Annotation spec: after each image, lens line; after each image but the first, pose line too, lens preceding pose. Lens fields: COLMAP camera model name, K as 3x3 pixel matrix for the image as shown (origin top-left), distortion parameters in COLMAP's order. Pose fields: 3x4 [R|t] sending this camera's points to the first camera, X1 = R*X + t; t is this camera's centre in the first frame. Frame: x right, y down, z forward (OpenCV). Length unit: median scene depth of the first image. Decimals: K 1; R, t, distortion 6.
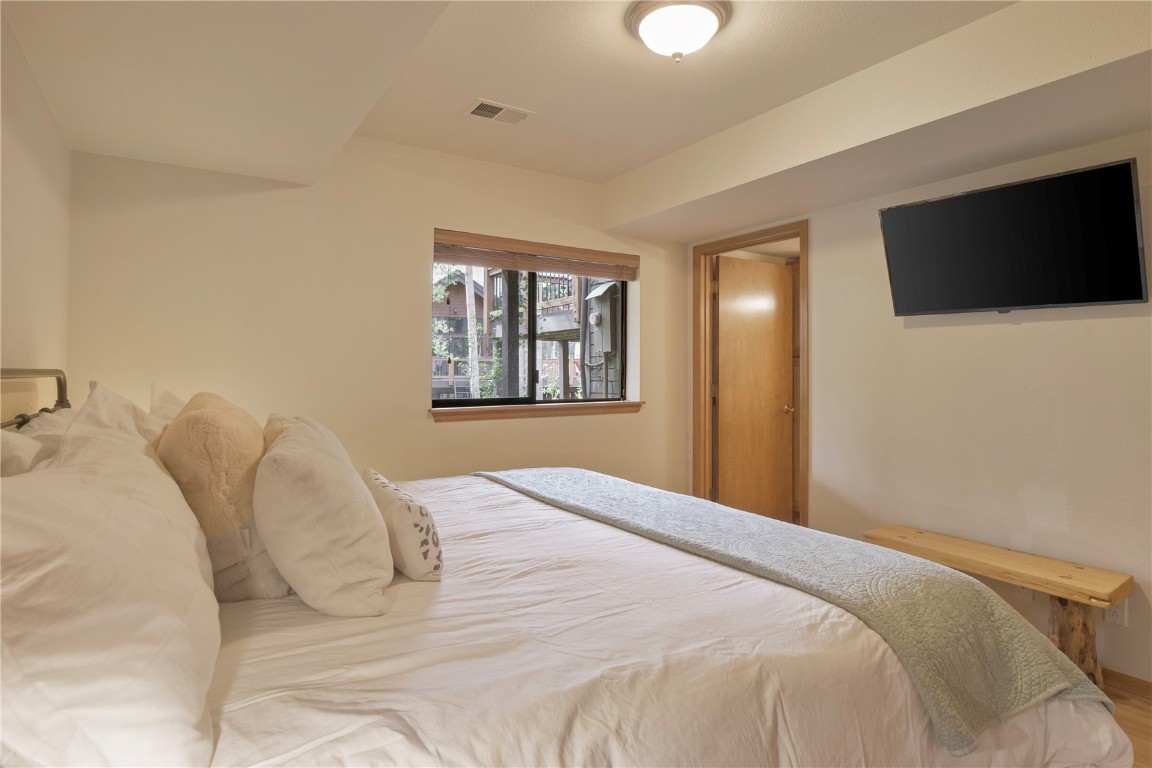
lens RADIAL K [[605.6, 0, 577.0], [0, 605.6, 367.1], [0, 0, 1]] dist [-0.004636, -0.000710]
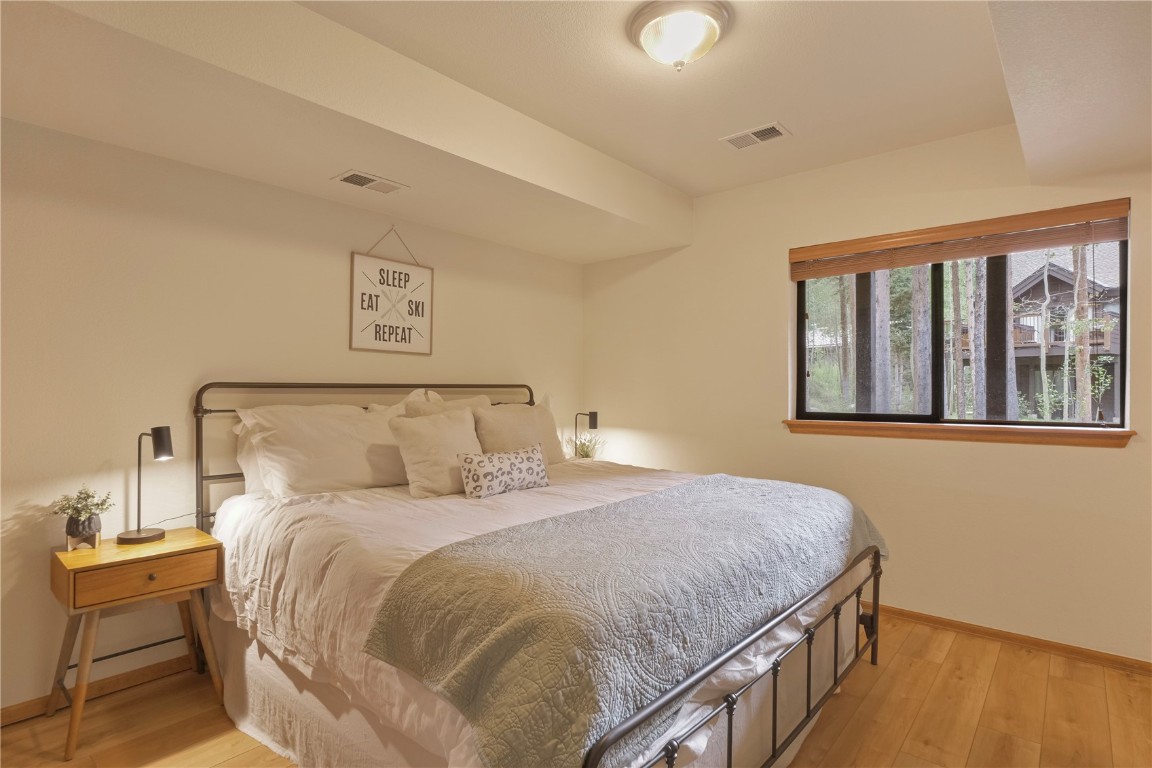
lens RADIAL K [[603.8, 0, 570.7], [0, 603.8, 387.3], [0, 0, 1]] dist [-0.006759, -0.000916]
pose [[0.268285, -0.005988, -0.963321, 1.130912], [0.009285, 0.999950, -0.003630, 0.019639], [0.963295, -0.007970, 0.268327, 0.580889]]
